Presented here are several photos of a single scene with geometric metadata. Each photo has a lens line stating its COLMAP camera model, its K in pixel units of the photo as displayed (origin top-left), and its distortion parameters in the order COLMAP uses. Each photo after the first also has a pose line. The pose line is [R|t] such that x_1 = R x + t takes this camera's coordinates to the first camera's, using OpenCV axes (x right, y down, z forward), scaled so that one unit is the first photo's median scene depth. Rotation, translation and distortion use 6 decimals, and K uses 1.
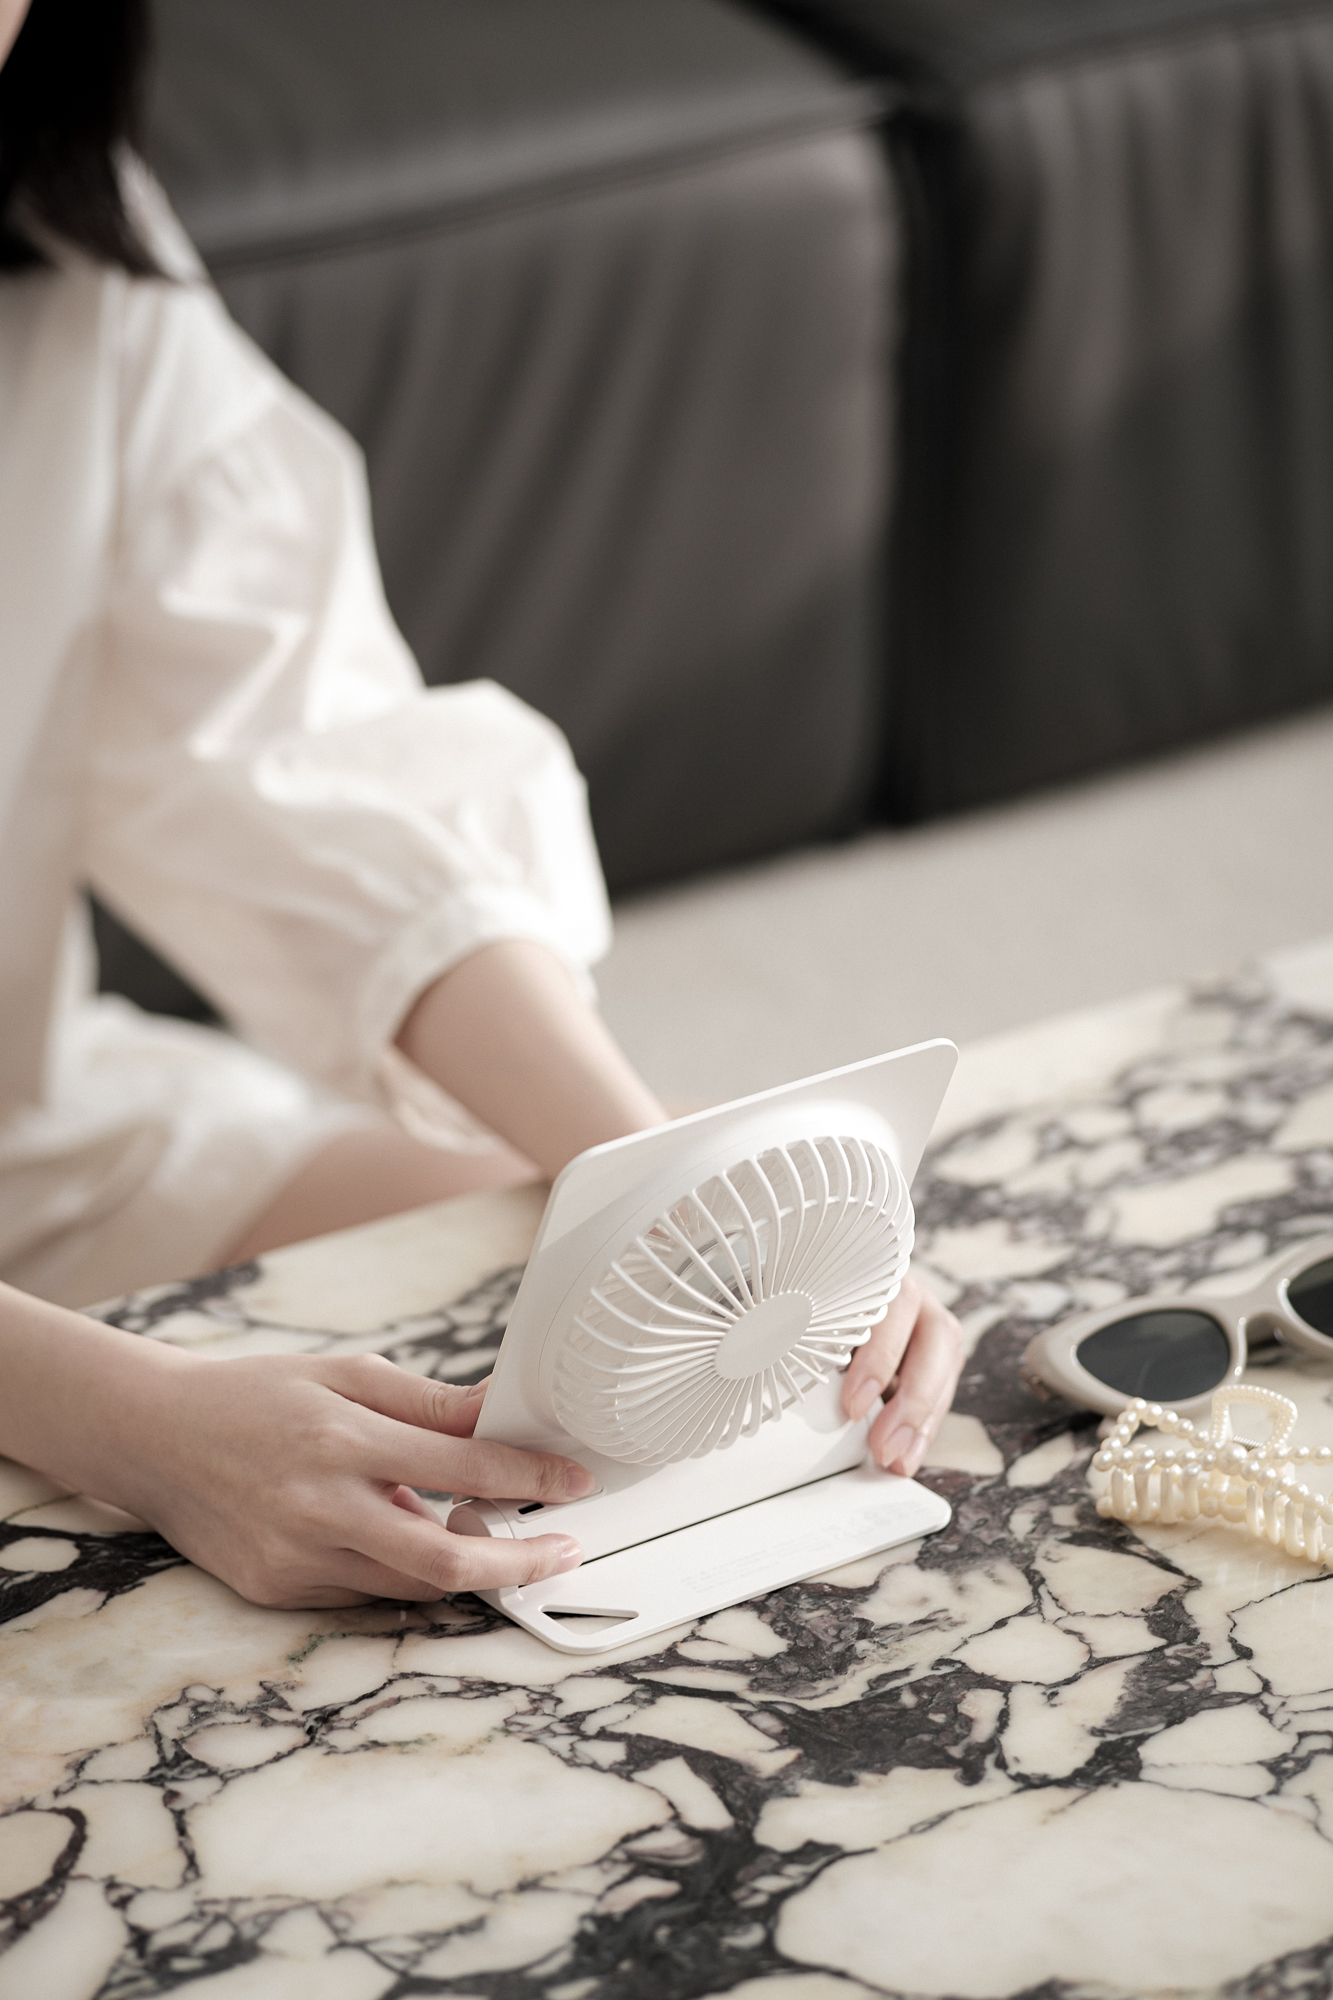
lens RADIAL K [[7816.2, 0, 671.1], [0, 7816.2, 1019.1], [0, 0, 1]] dist [0.137719, 0.000000]
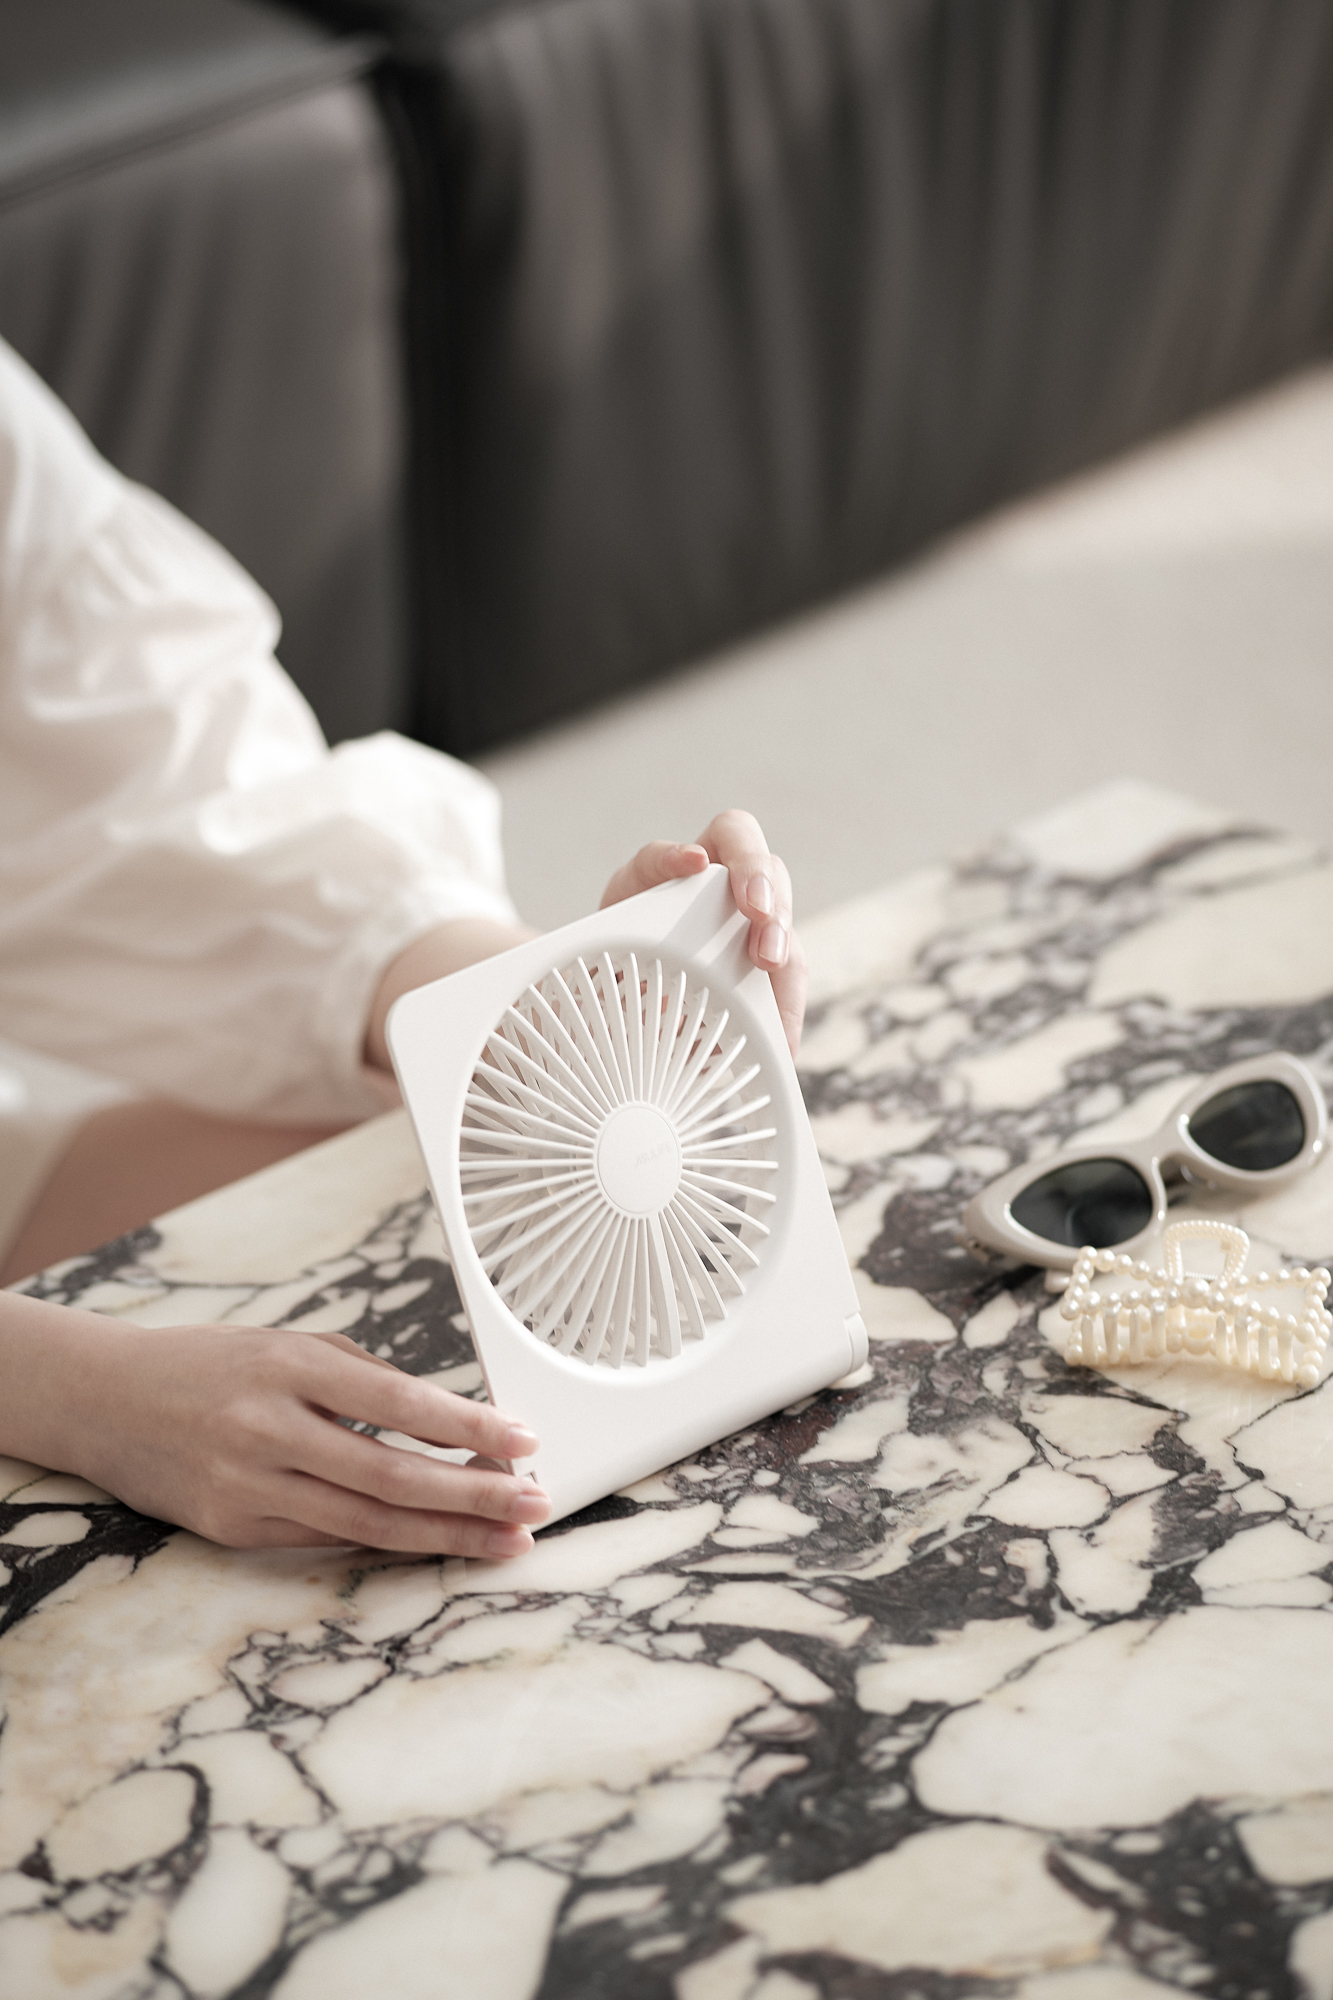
lens RADIAL K [[7816.2, 0, 650.5], [0, 7816.2, 1061.8], [0, 0, 1]] dist [0.137719, 0.000000]
pose [[0.981611, -0.114581, 0.152679, -0.153375], [0.113971, 0.993402, 0.012768, 0.004803], [-0.153135, 0.004868, 0.988193, -0.004982]]
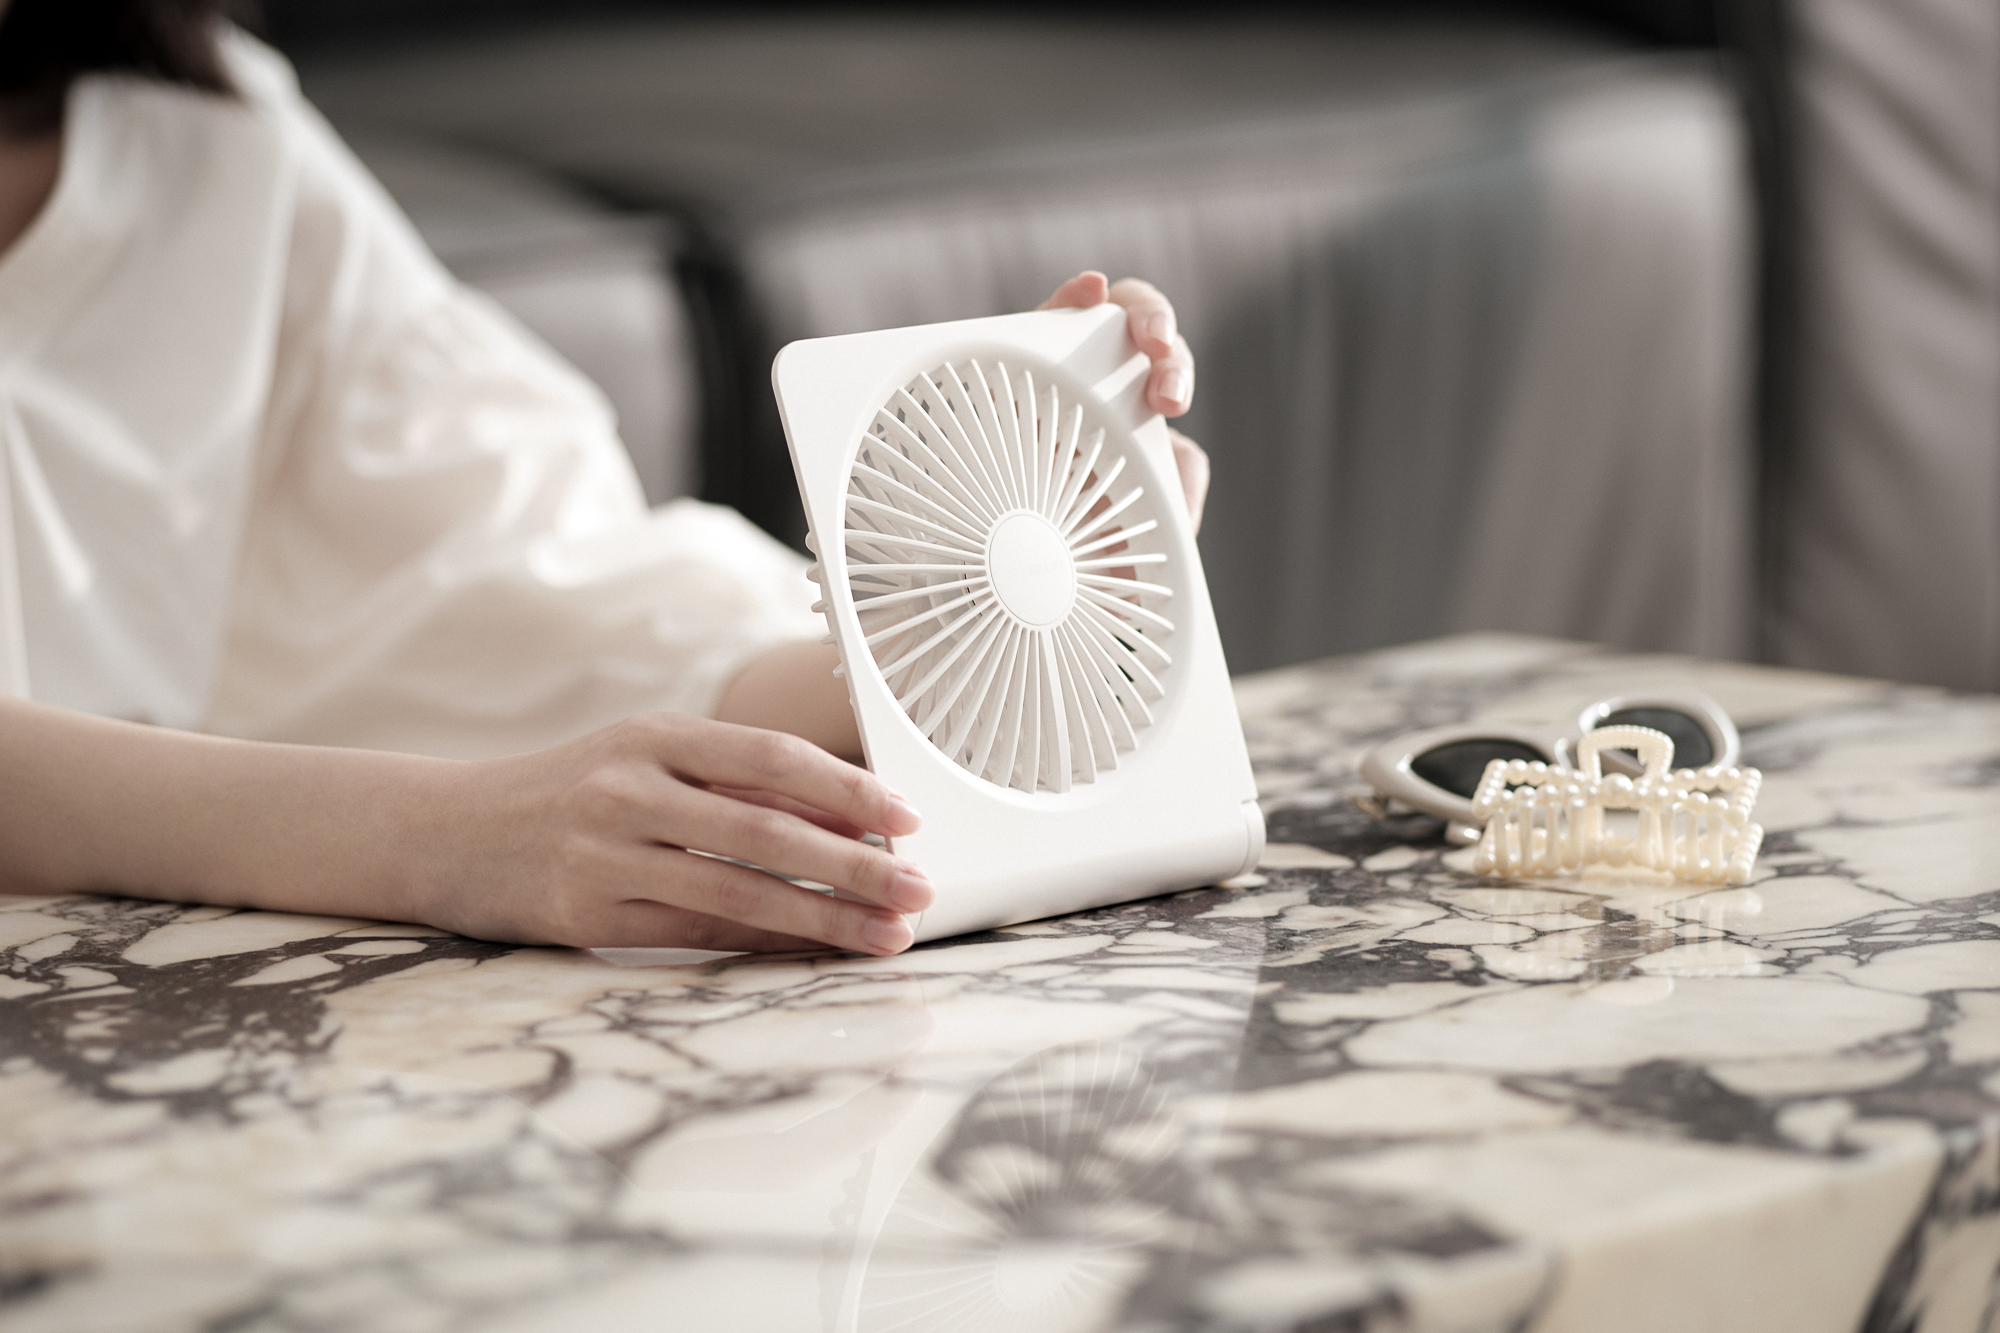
lens RADIAL K [[7816.2, 0, 1005.3], [0, 7816.2, 666.1], [0, 0, 1]] dist [0.137719, 0.000000]
pose [[0.977167, -0.038642, 0.208930, -0.202861], [0.095581, 0.958156, -0.269816, 0.295605], [-0.189762, 0.283625, 0.939972, 0.109980]]
